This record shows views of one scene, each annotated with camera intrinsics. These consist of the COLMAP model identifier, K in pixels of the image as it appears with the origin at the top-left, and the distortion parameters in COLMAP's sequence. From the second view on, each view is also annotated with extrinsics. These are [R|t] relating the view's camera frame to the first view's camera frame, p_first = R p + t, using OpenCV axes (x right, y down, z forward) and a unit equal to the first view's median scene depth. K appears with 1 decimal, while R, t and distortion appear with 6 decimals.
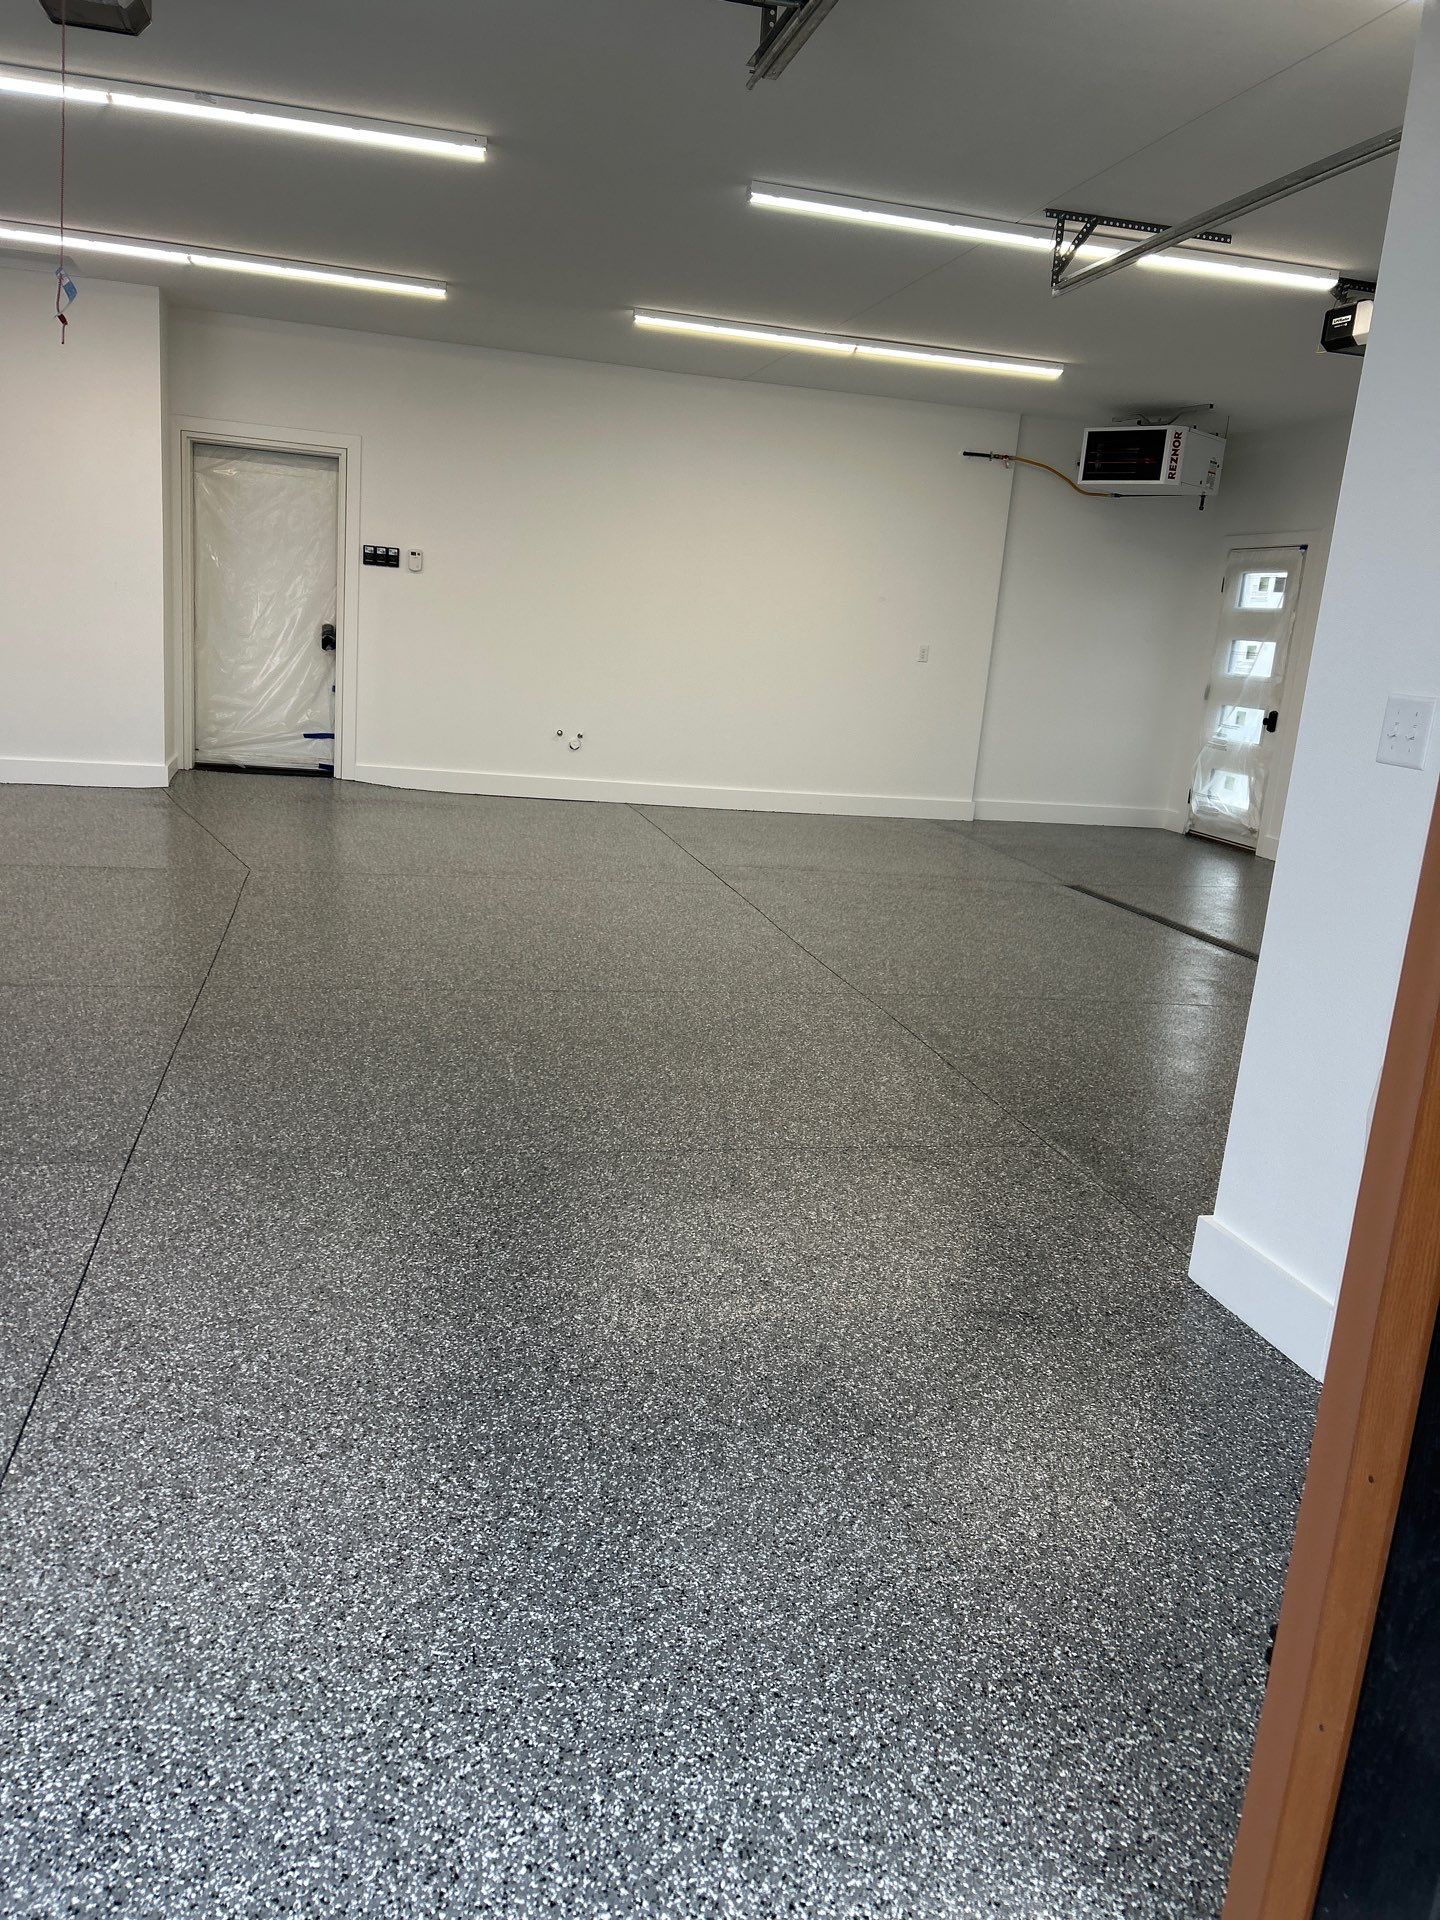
lens RADIAL K [[1492.1, 0, 720.0], [0, 1492.1, 960.0], [0, 0, 1]] dist [0.100392, -0.134690]
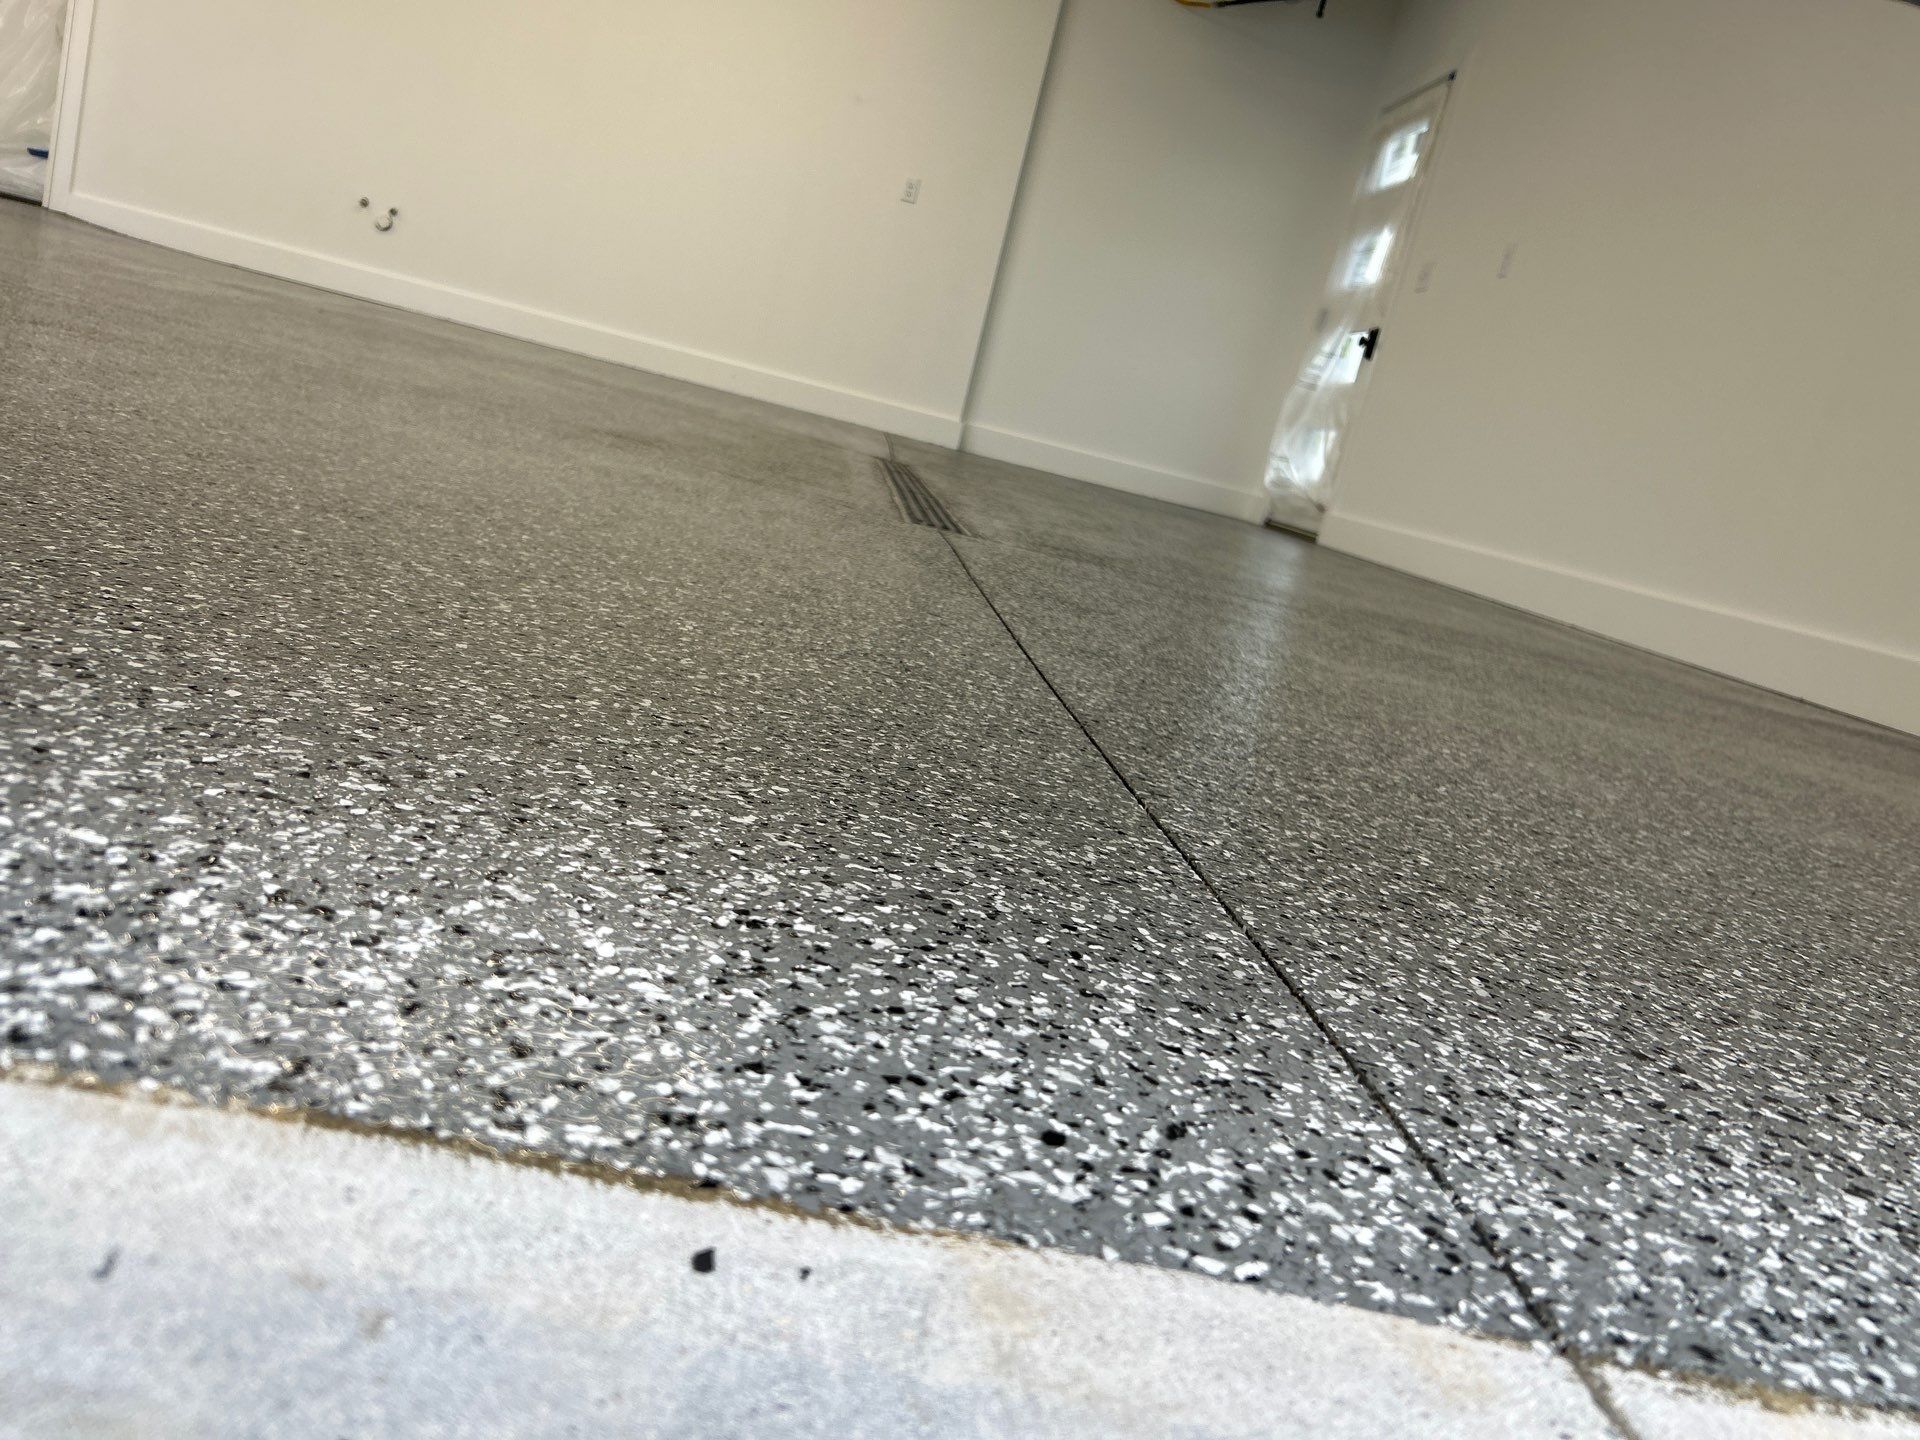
lens RADIAL K [[1455.4, 0, 960.0], [0, 1455.4, 720.0], [0, 0, 1]] dist [0.010715, 0.002709]
pose [[0.973859, 0.185244, -0.131465, 0.305769], [-0.191116, 0.980998, -0.033438, 0.058855], [0.122773, 0.057689, 0.990757, 0.358132]]
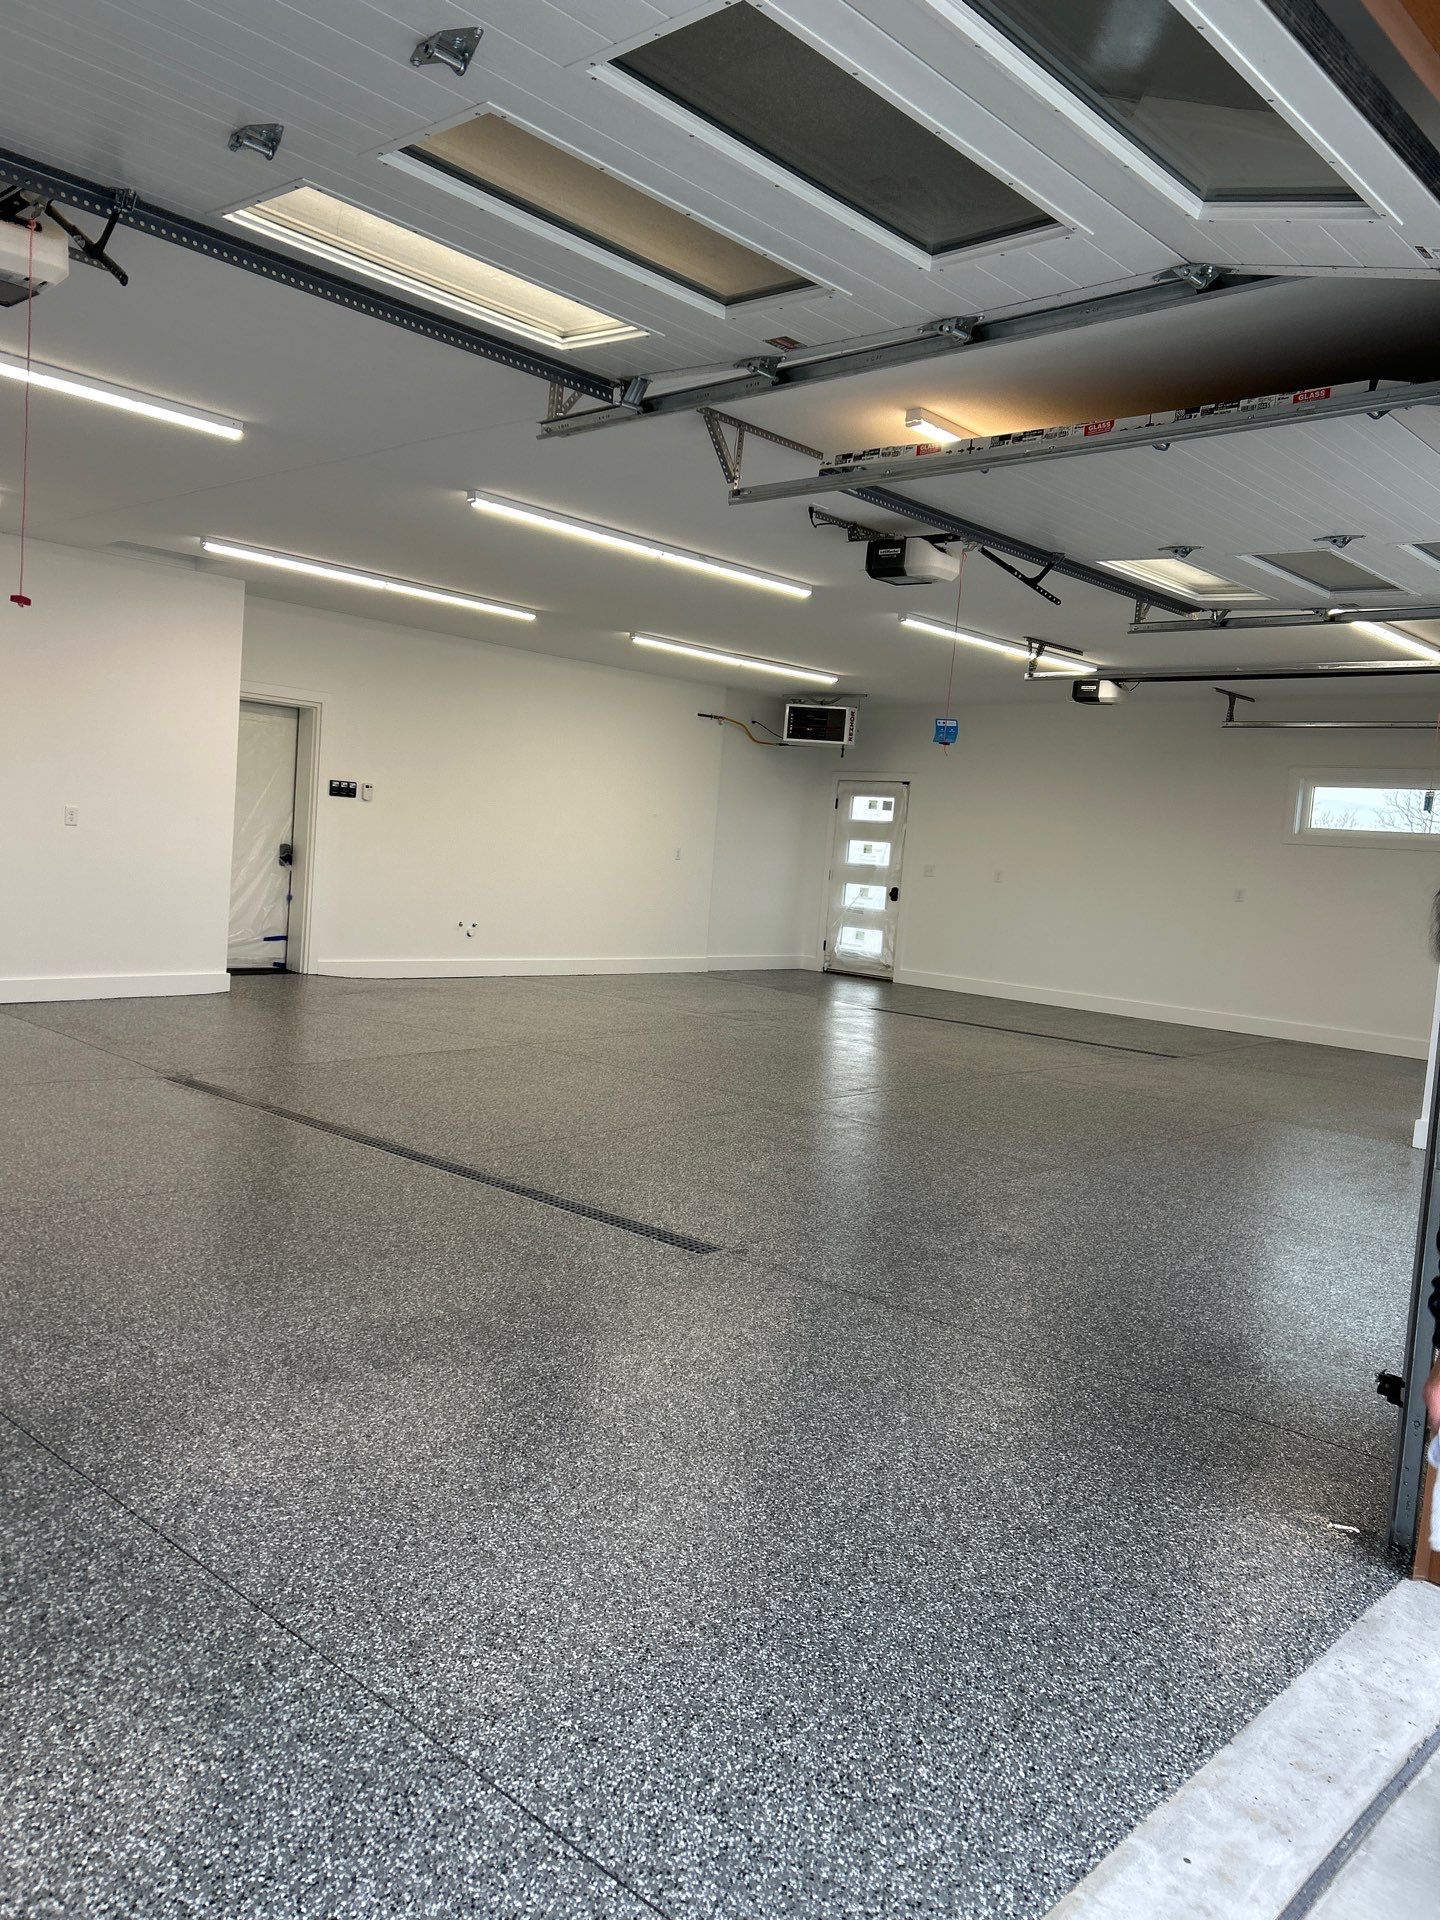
lens RADIAL K [[1492.1, 0, 720.0], [0, 1492.1, 960.0], [0, 0, 1]] dist [0.100392, -0.134690]
pose [[0.828316, -0.064075, 0.556586, -0.622102], [0.116170, 0.991491, -0.058743, -0.024415], [-0.548086, 0.113316, 0.828711, -0.141650]]
